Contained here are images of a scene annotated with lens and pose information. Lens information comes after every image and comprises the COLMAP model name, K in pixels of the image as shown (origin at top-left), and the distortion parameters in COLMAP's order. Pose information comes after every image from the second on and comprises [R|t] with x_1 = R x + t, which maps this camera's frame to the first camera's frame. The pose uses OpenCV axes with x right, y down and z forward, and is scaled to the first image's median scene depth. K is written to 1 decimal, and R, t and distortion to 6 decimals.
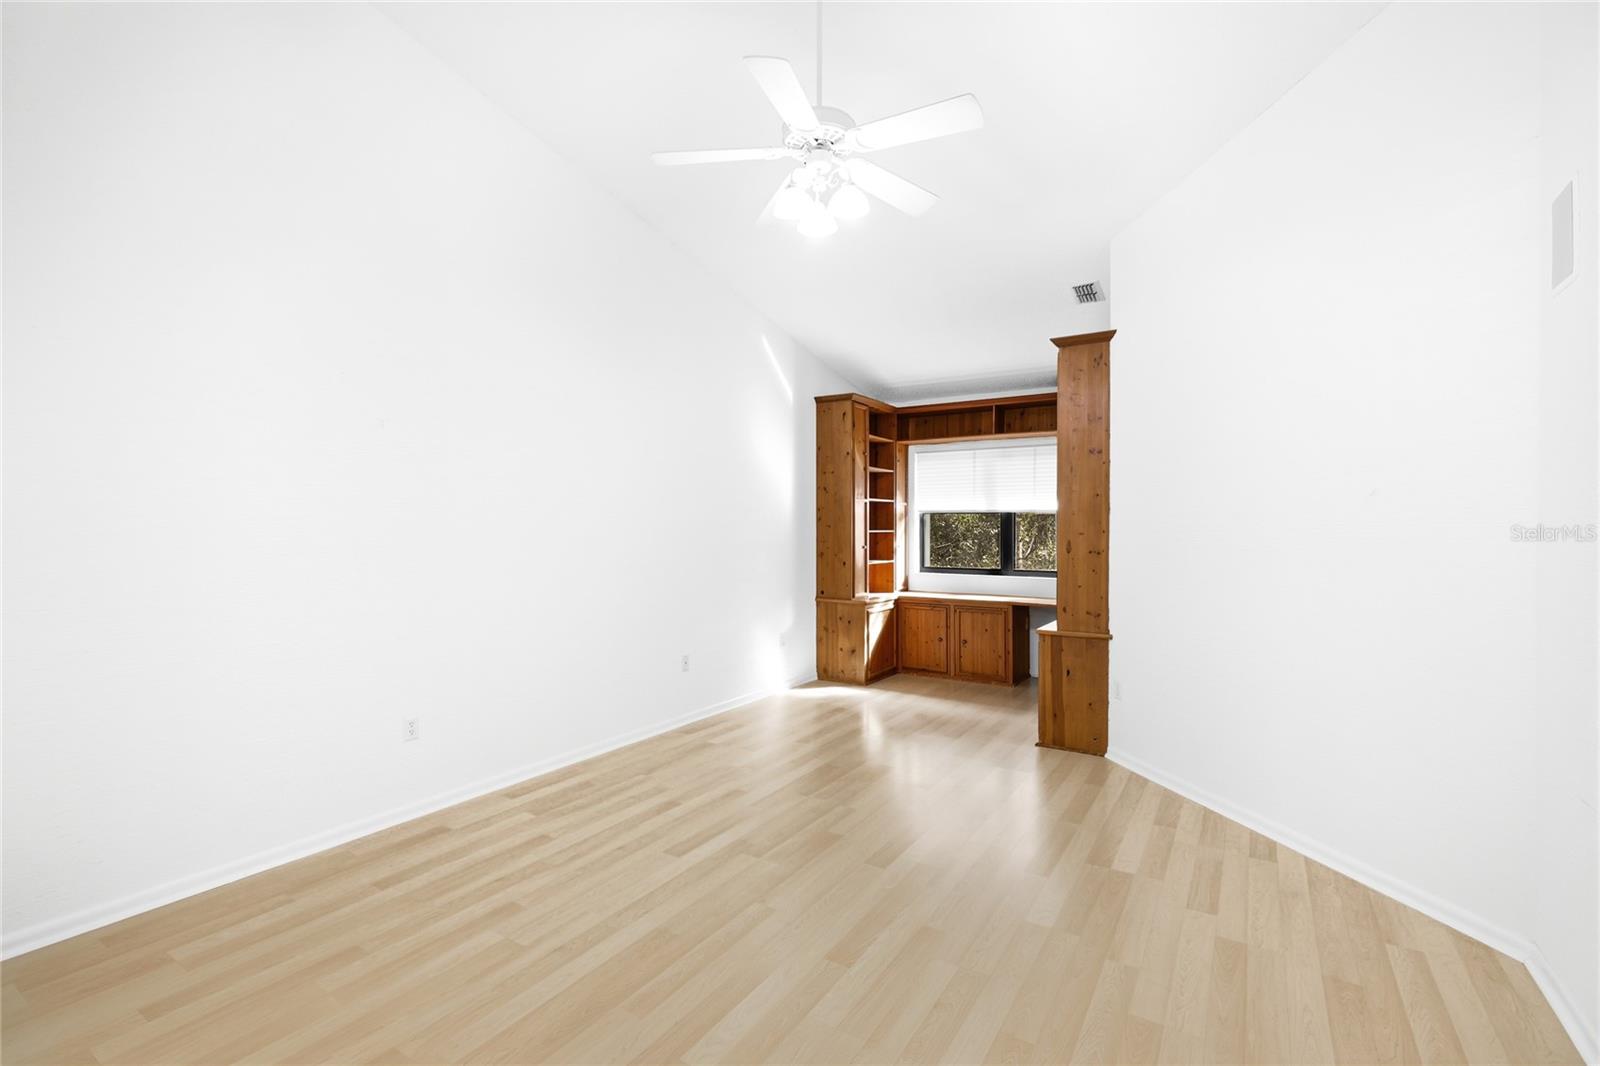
lens RADIAL K [[717.2, 0, 807.9], [0, 717.2, 535.8], [0, 0, 1]] dist [-0.000611, 0.001335]
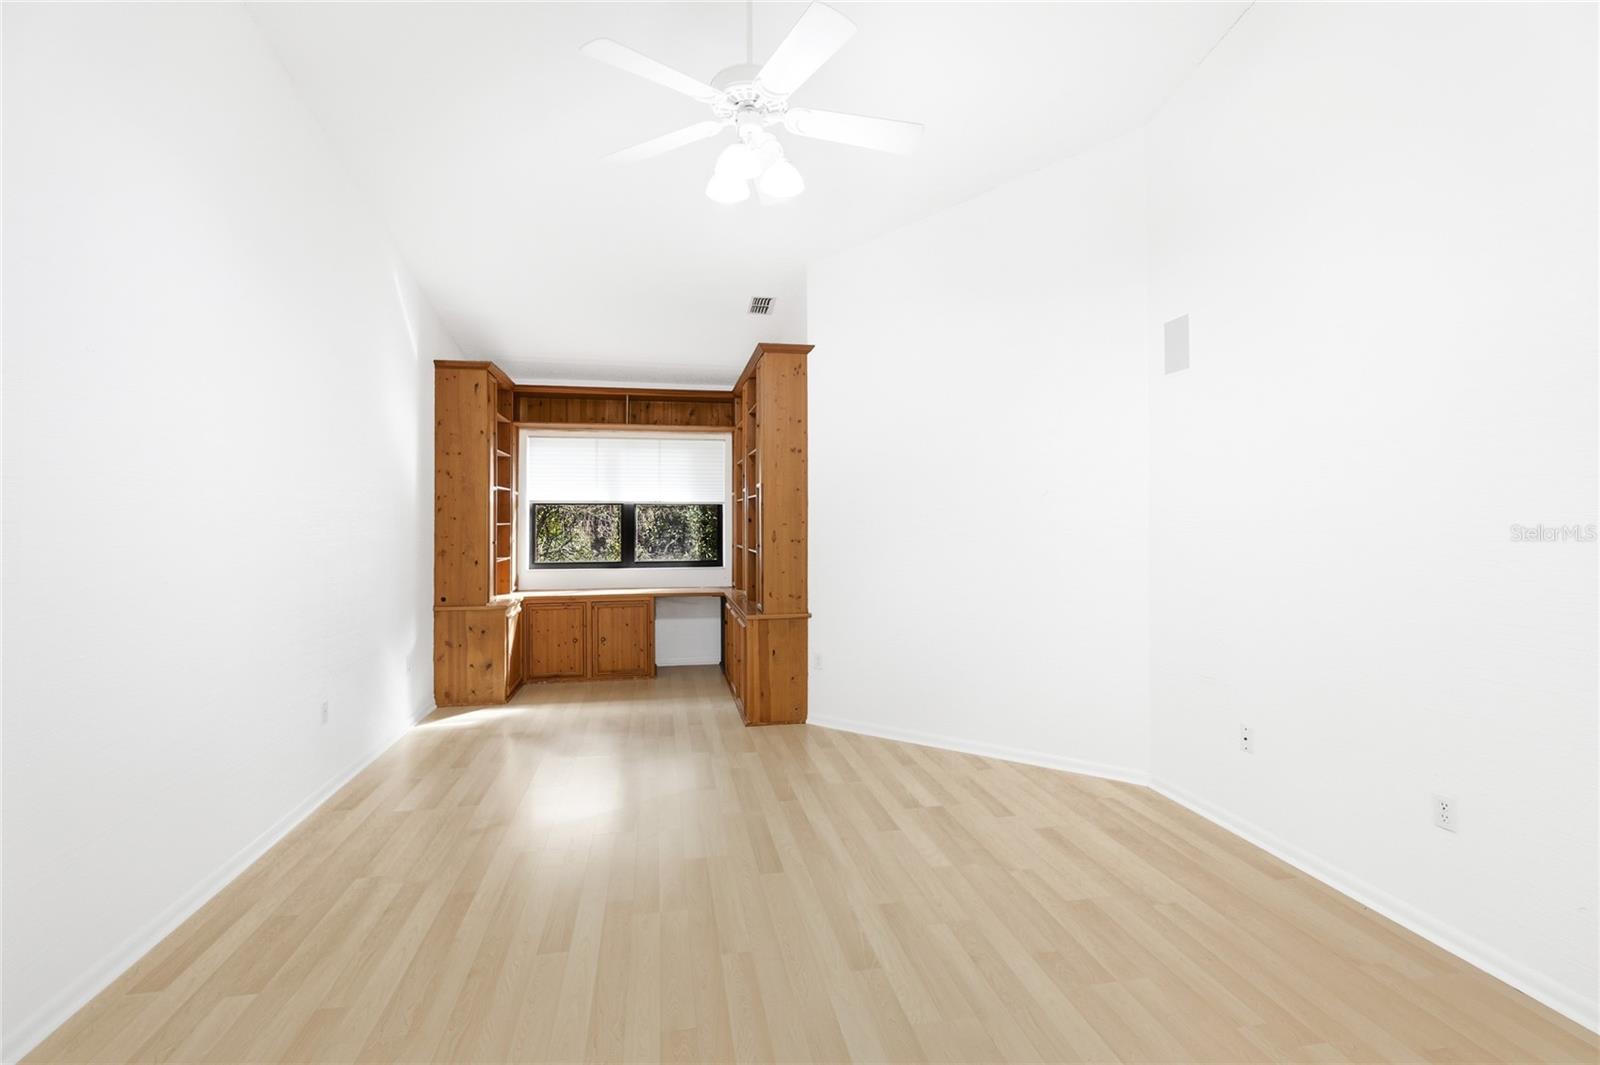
lens RADIAL K [[717.2, 0, 807.1], [0, 717.2, 515.8], [0, 0, 1]] dist [-0.000611, 0.001335]
pose [[0.730626, -0.000742, 0.682778, -0.240001], [0.012196, 0.999854, -0.011964, -0.001572], [-0.682669, 0.017069, 0.730528, 0.119945]]
